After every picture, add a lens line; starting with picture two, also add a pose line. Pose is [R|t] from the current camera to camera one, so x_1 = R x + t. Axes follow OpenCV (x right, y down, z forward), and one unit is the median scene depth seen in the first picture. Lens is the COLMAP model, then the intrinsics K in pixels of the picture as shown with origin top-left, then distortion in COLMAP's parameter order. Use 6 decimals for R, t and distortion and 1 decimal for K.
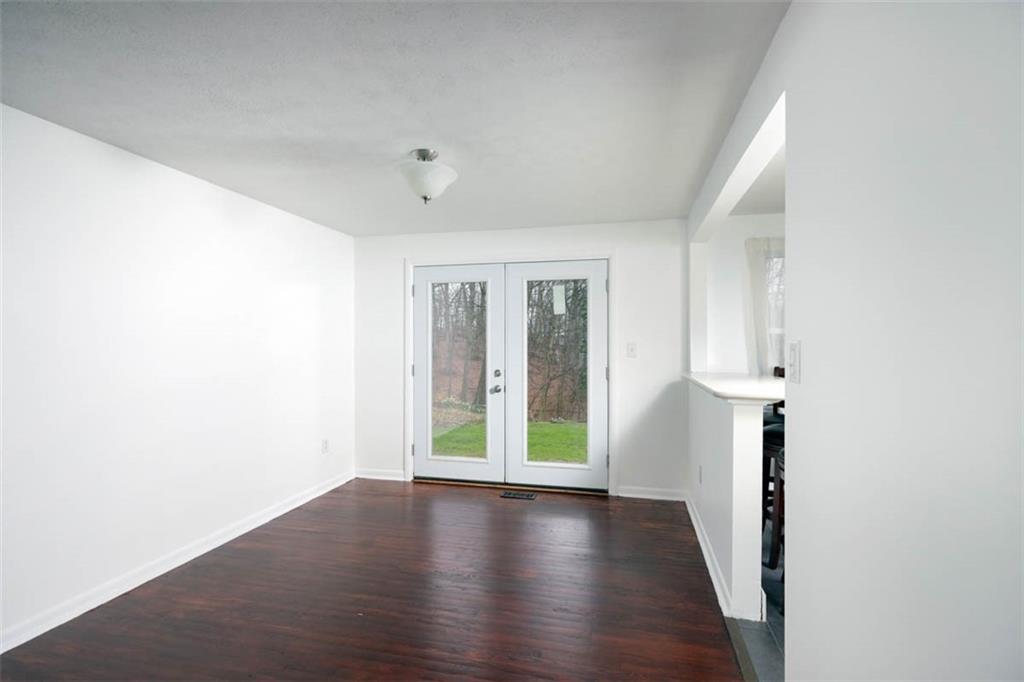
lens RADIAL K [[458.1, 0, 508.7], [0, 458.1, 342.6], [0, 0, 1]] dist [0.000356, 0.000437]
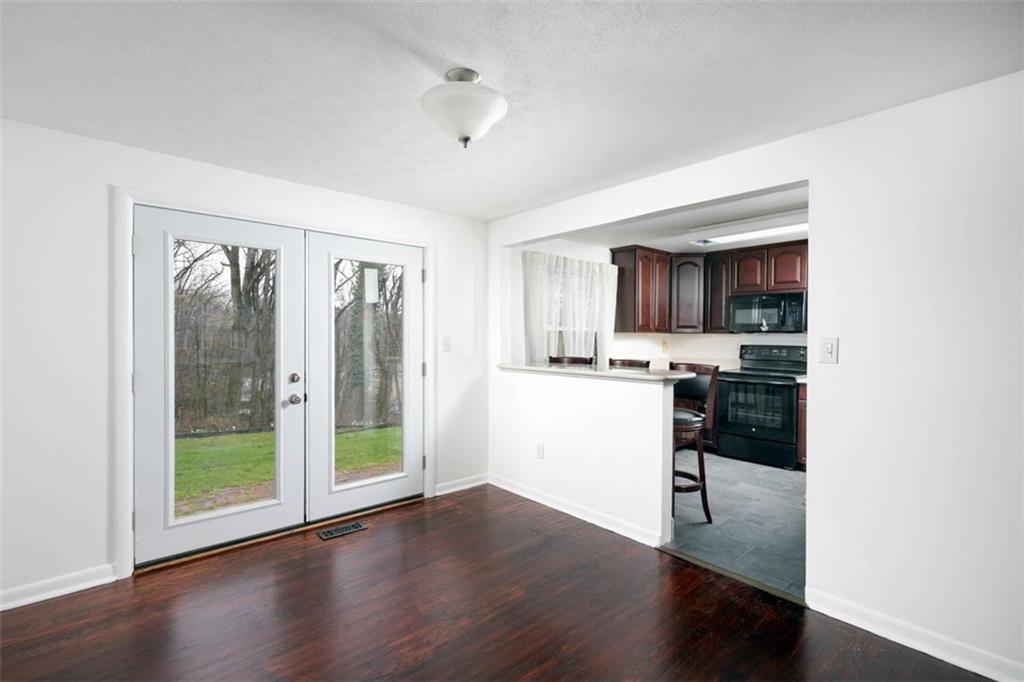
lens RADIAL K [[458.1, 0, 508.7], [0, 458.1, 342.6], [0, 0, 1]] dist [0.000356, 0.000437]
pose [[0.581435, -0.004862, 0.813578, -0.423785], [-0.005728, 0.999933, 0.010070, 0.000328], [-0.813573, -0.010515, 0.581368, 0.293222]]
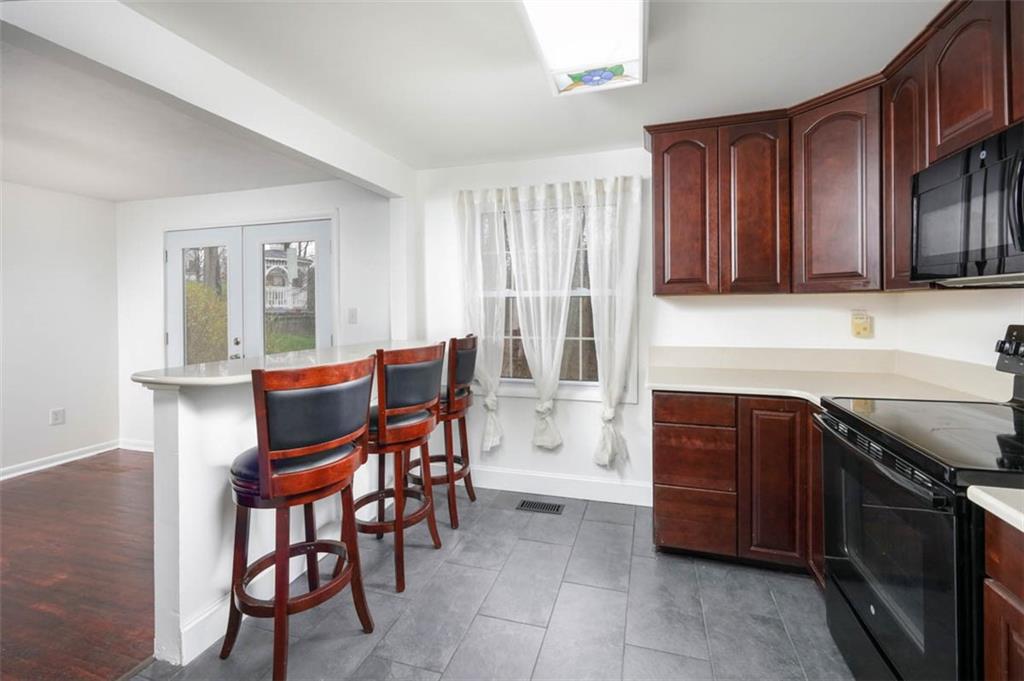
lens RADIAL K [[465.2, 0, 509.1], [0, 465.2, 311.5], [0, 0, 1]] dist [-0.001192, -0.000070]
pose [[0.997211, -0.005890, -0.074407, 0.619080], [0.006586, 0.999937, 0.009112, -0.001535], [0.074348, -0.009576, 0.997186, 0.073143]]
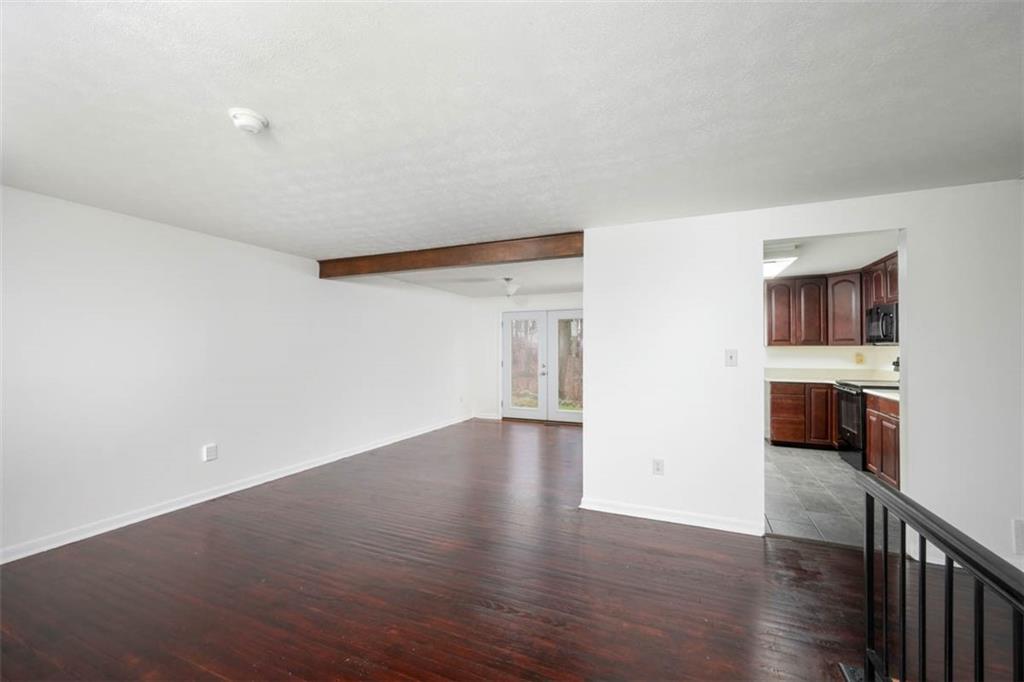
lens RADIAL K [[441.0, 0, 496.4], [0, 441.0, 345.9], [0, 0, 1]] dist [-0.000182, 0.000053]
pose [[0.978508, -0.001232, -0.206203, 0.173296], [-0.000931, 0.999946, -0.010393, 0.000582], [0.206205, 0.010362, 0.978454, -0.941151]]
